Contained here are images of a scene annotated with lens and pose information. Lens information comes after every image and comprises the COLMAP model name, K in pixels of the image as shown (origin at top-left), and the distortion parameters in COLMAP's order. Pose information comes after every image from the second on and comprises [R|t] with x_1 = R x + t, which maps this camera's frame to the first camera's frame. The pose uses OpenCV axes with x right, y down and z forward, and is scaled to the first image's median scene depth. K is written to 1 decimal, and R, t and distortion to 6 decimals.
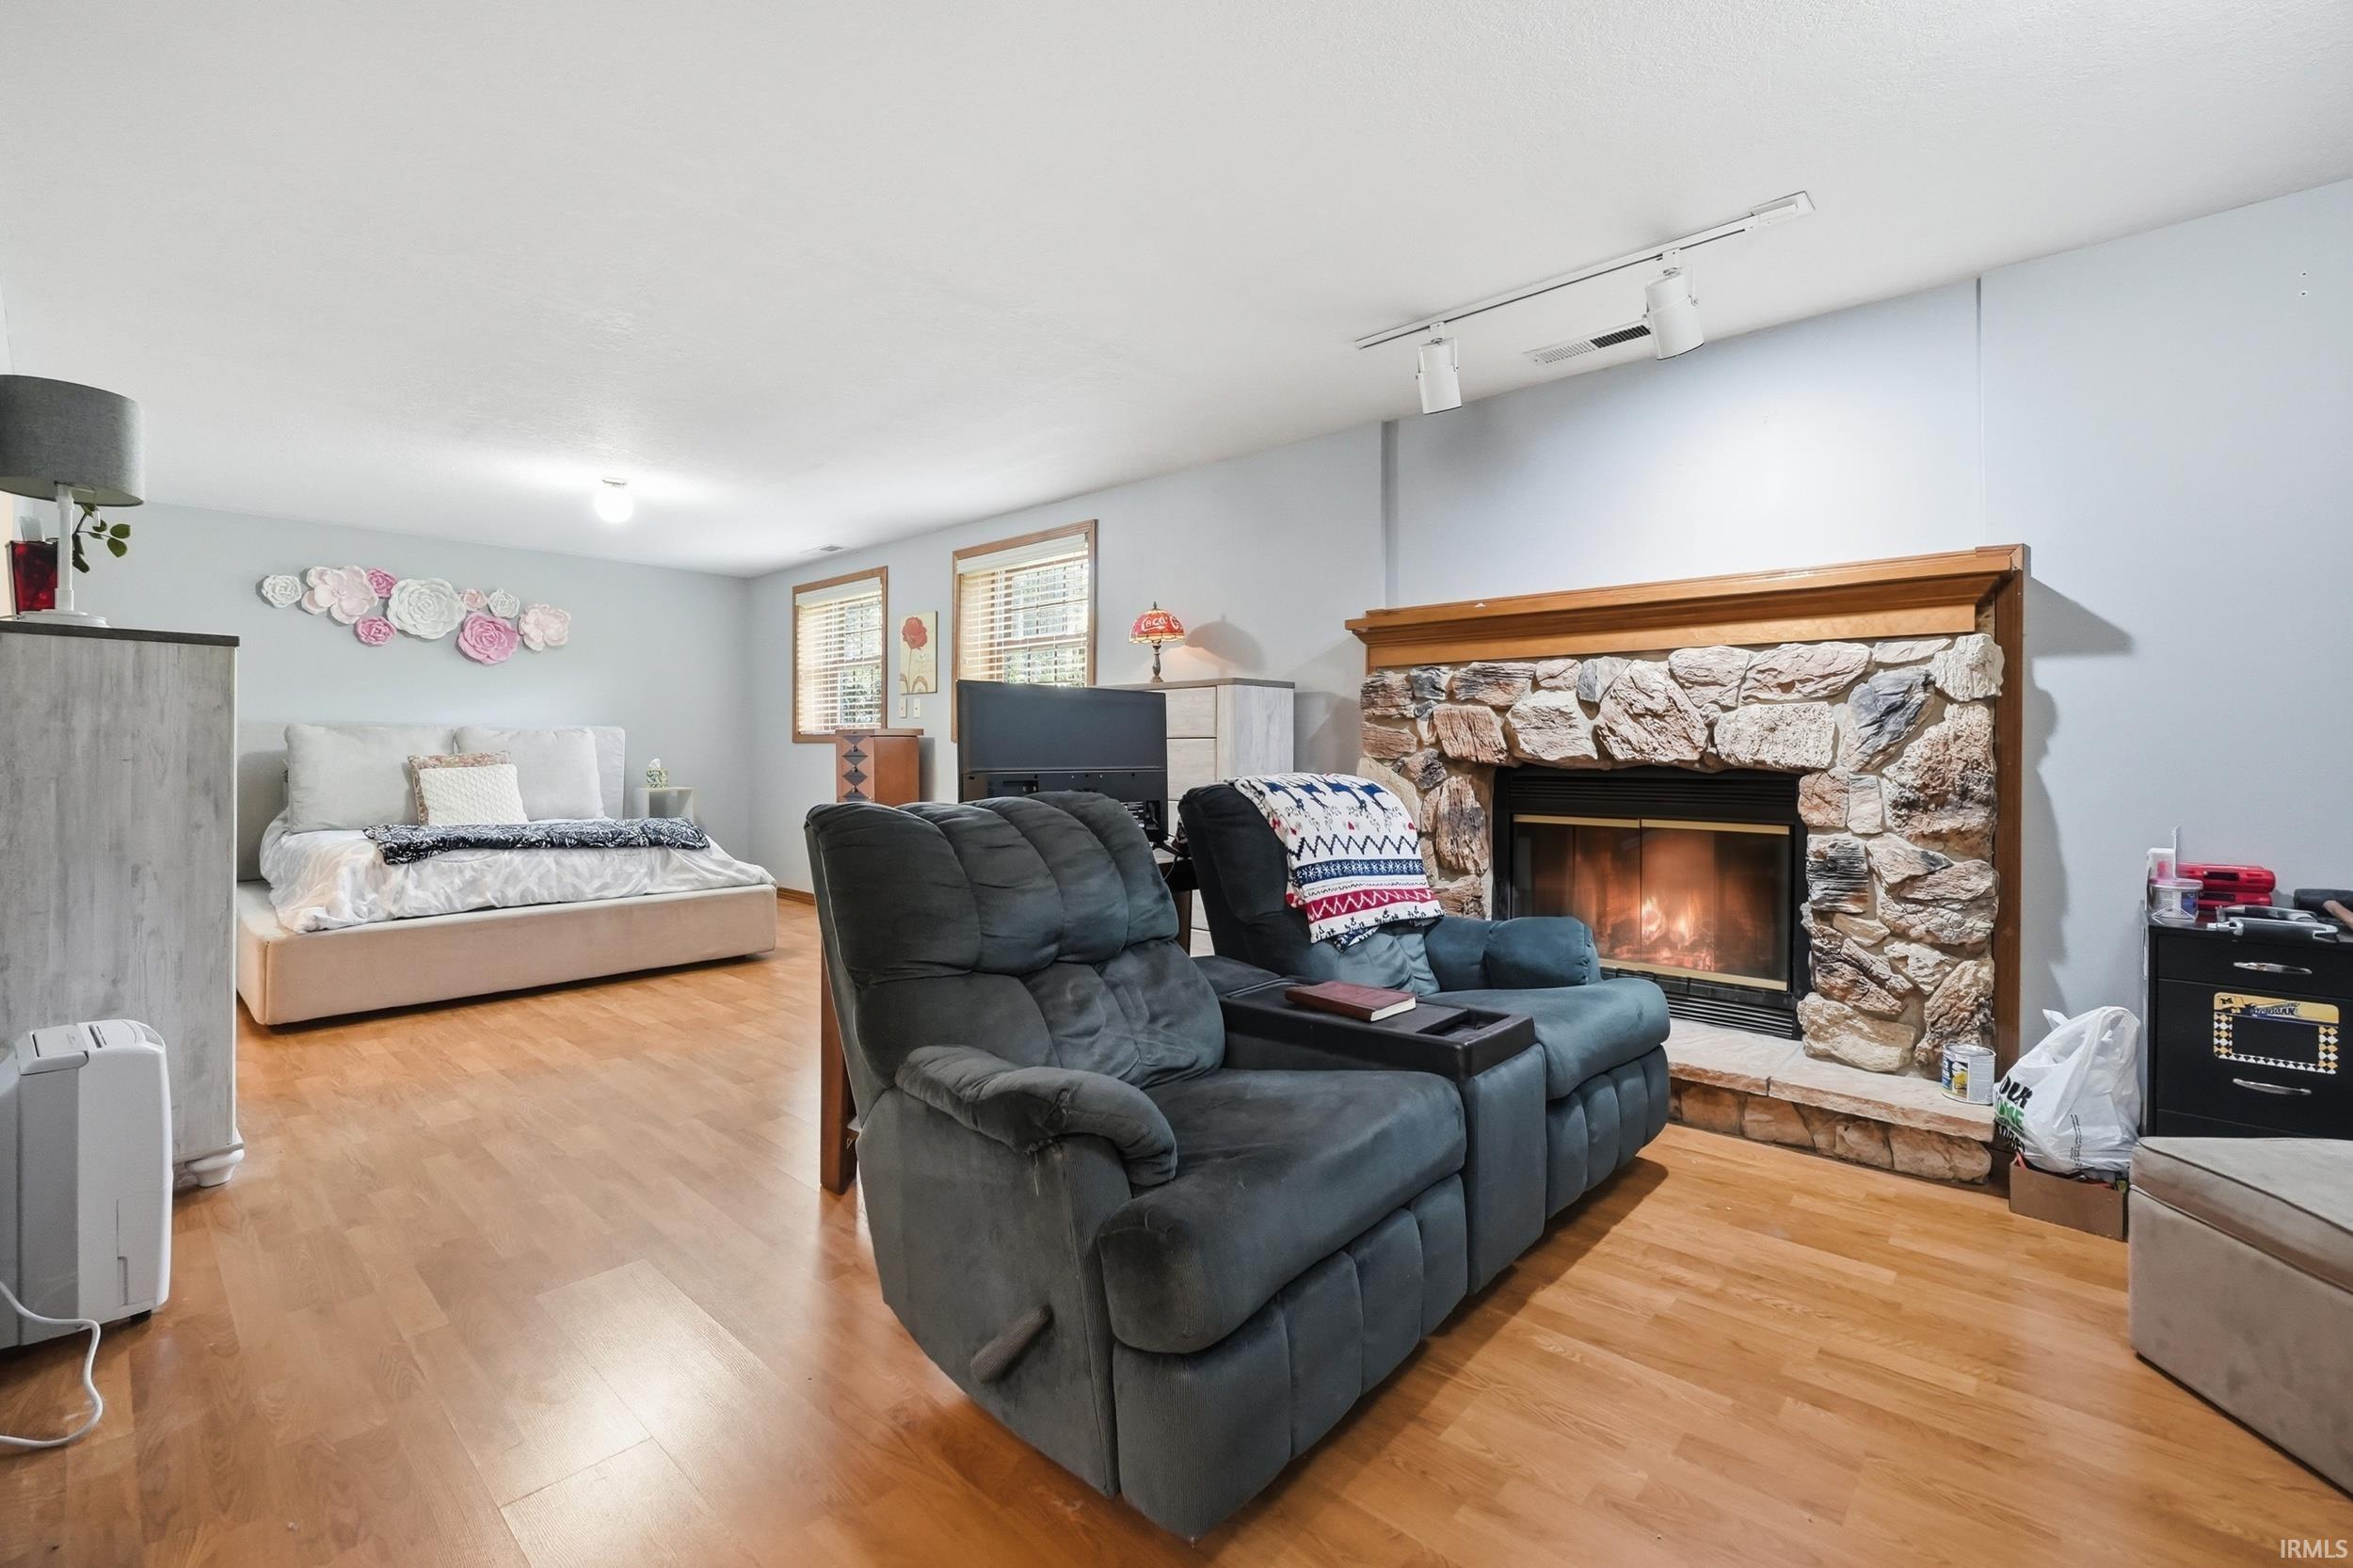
lens RADIAL K [[1011.6, 0, 1161.4], [0, 1011.6, 760.6], [0, 0, 1]] dist [-0.013018, 0.006728]
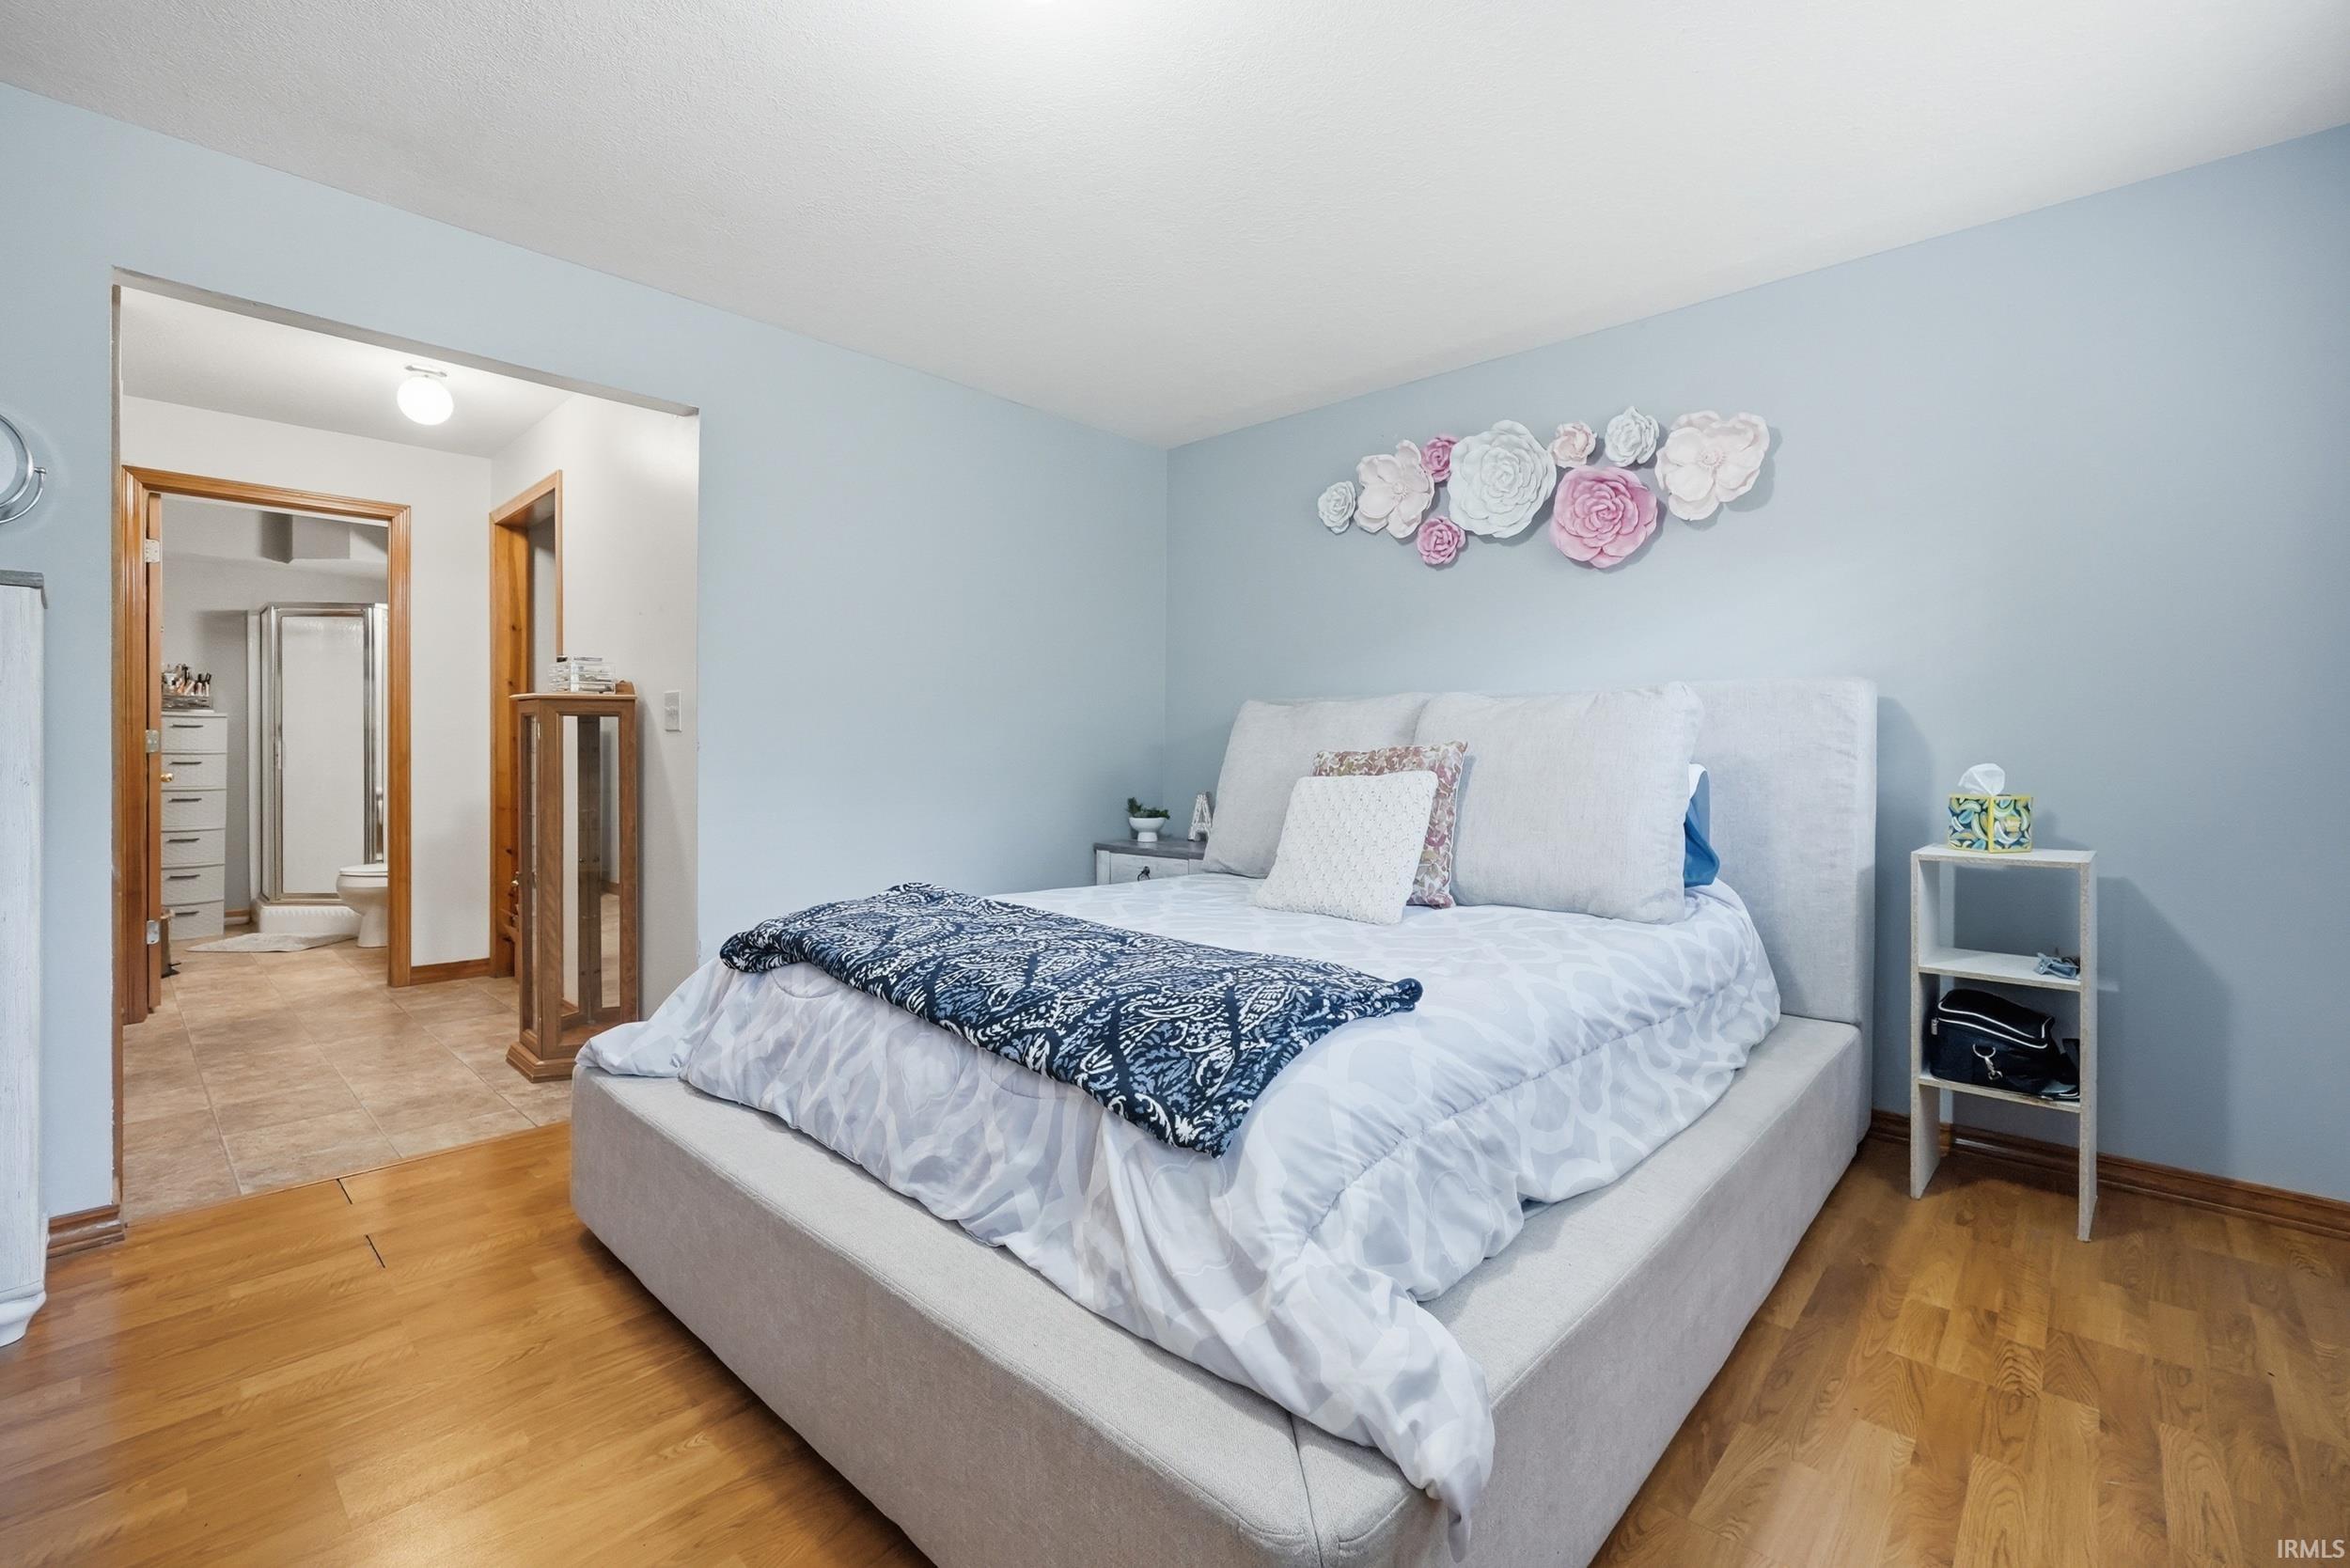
lens RADIAL K [[1010.3, 0, 1164.9], [0, 1010.3, 744.3], [0, 0, 1]] dist [-0.013018, 0.006728]
pose [[0.001157, -0.006353, -0.999979, -0.272768], [-0.009811, 0.999932, -0.006364, -0.005937], [0.999951, 0.009818, 0.001095, 1.222522]]
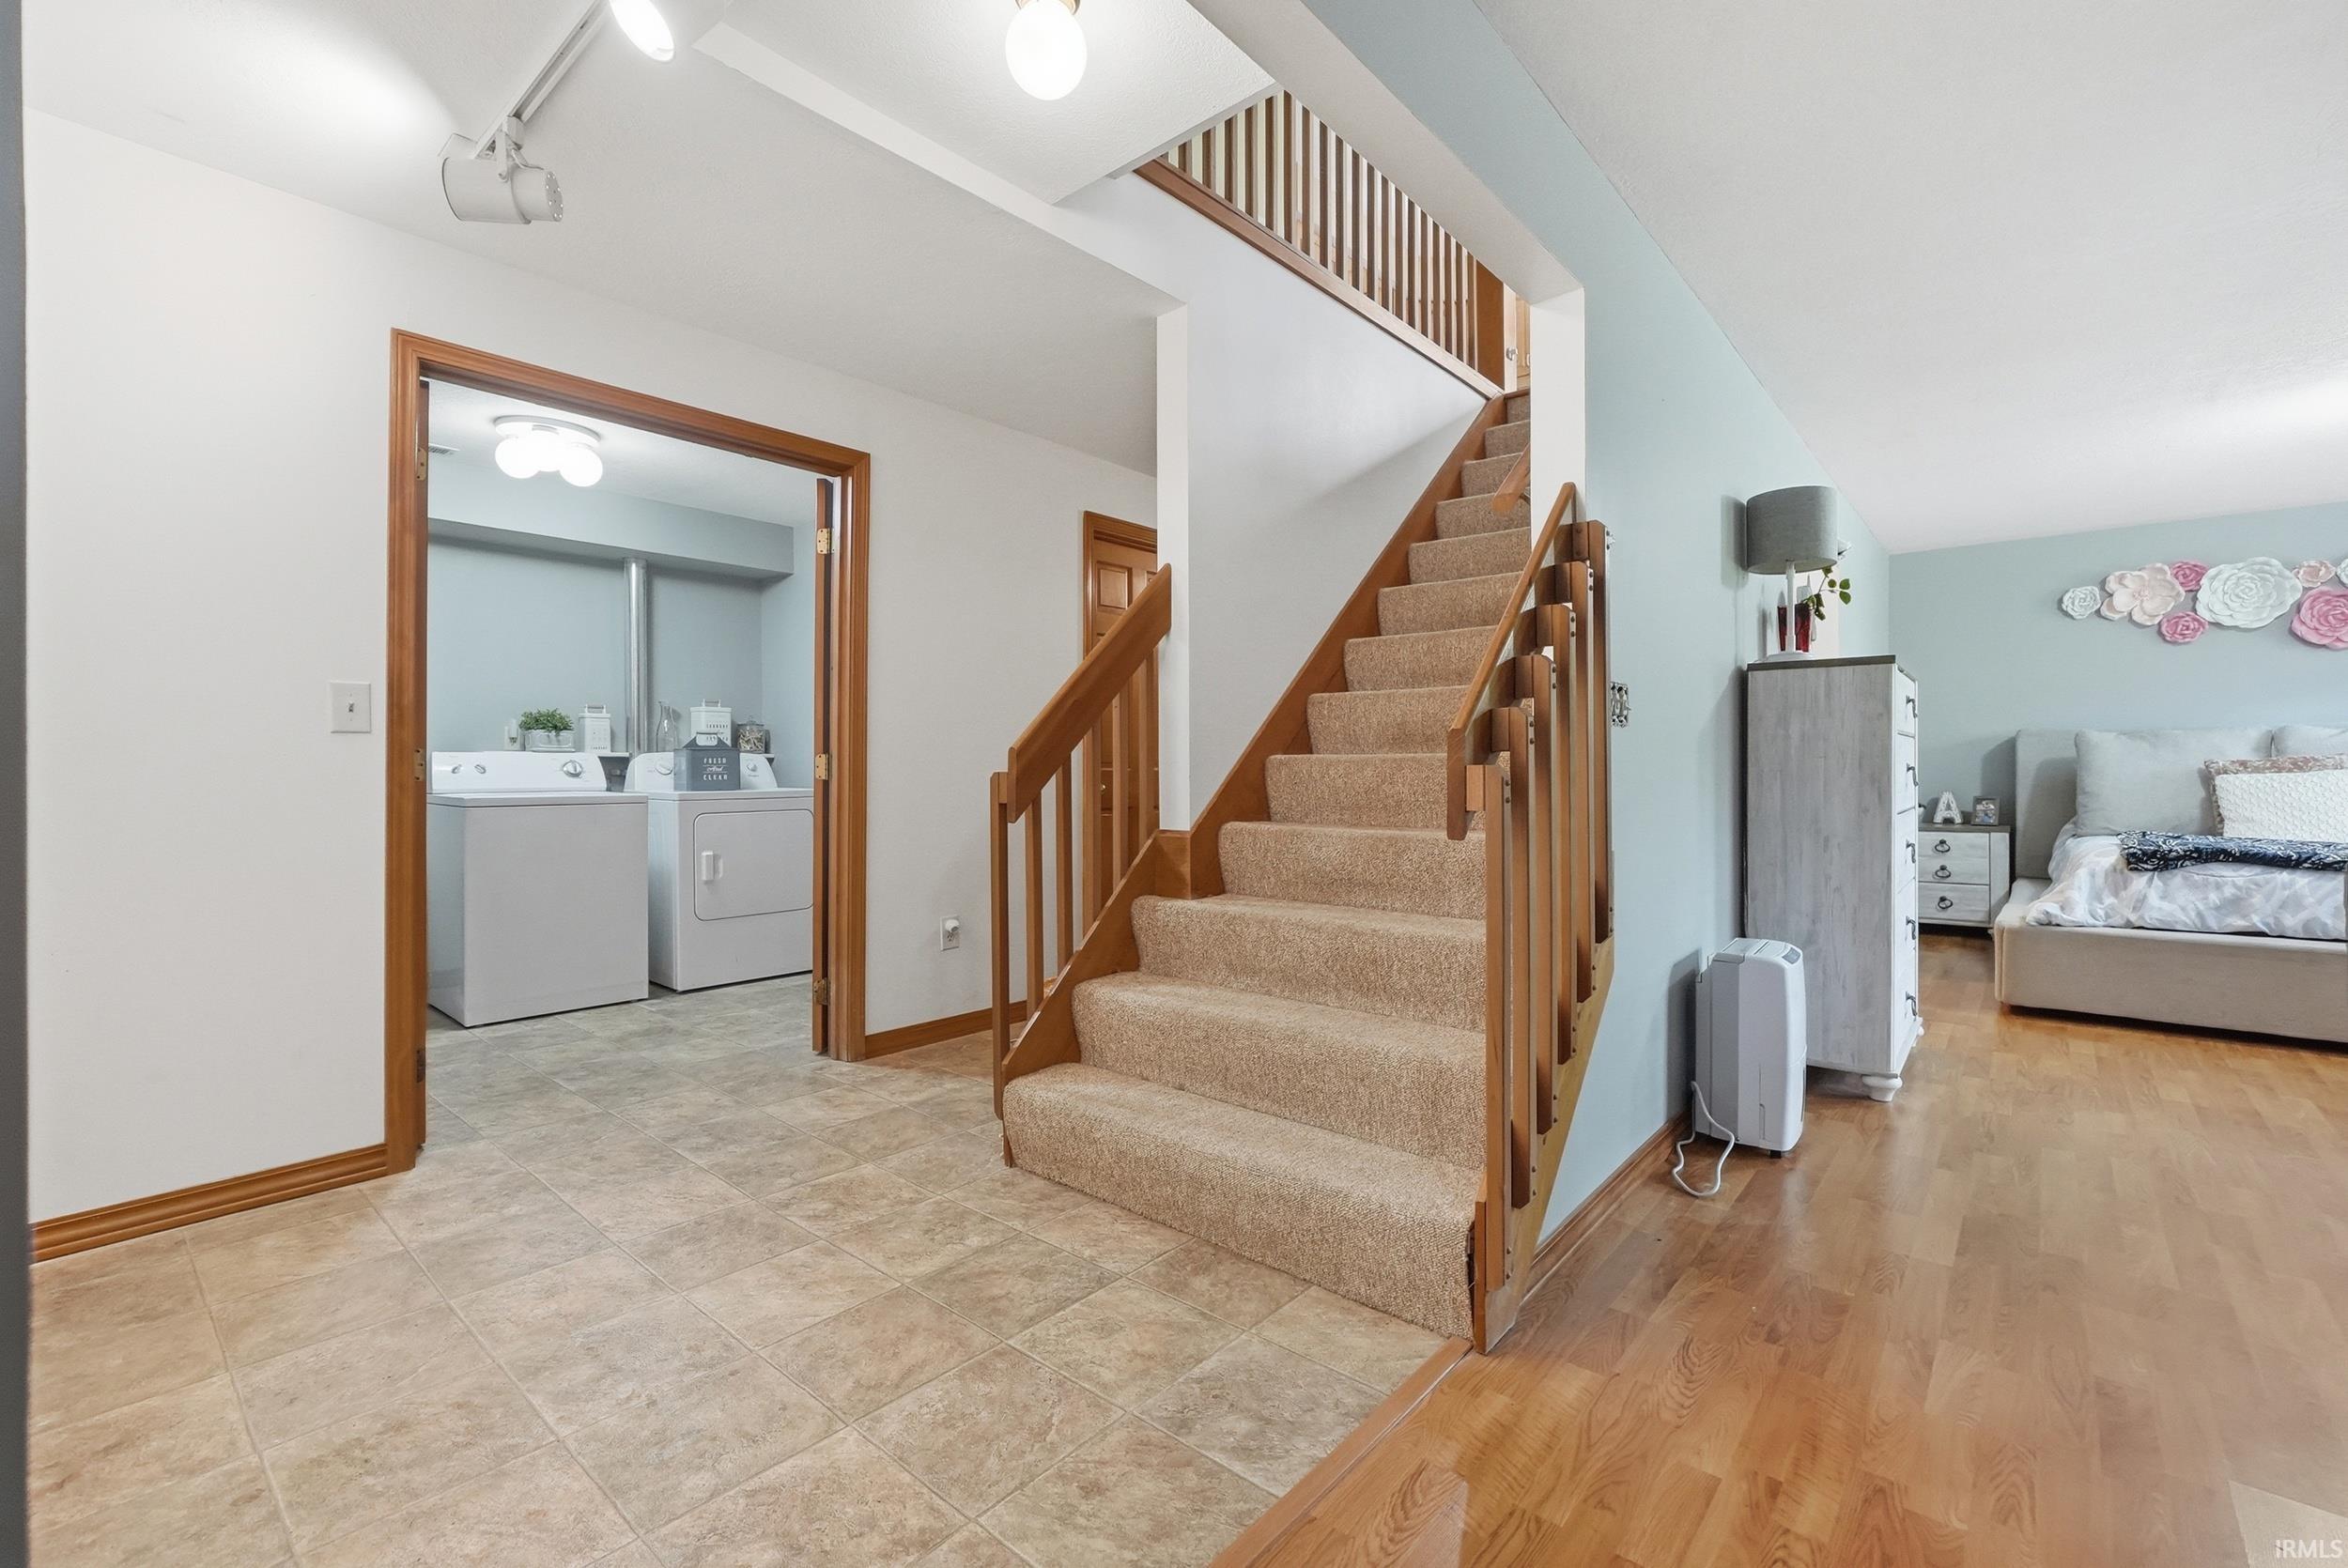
lens RADIAL K [[1009.3, 0, 1199.3], [0, 1009.3, 766.4], [0, 0, 1]] dist [-0.013018, 0.006728]
pose [[0.050751, -0.005733, -0.998695, 0.149263], [-0.004102, 0.999974, -0.005949, 0.013080], [0.998703, 0.004399, 0.050726, 0.059745]]
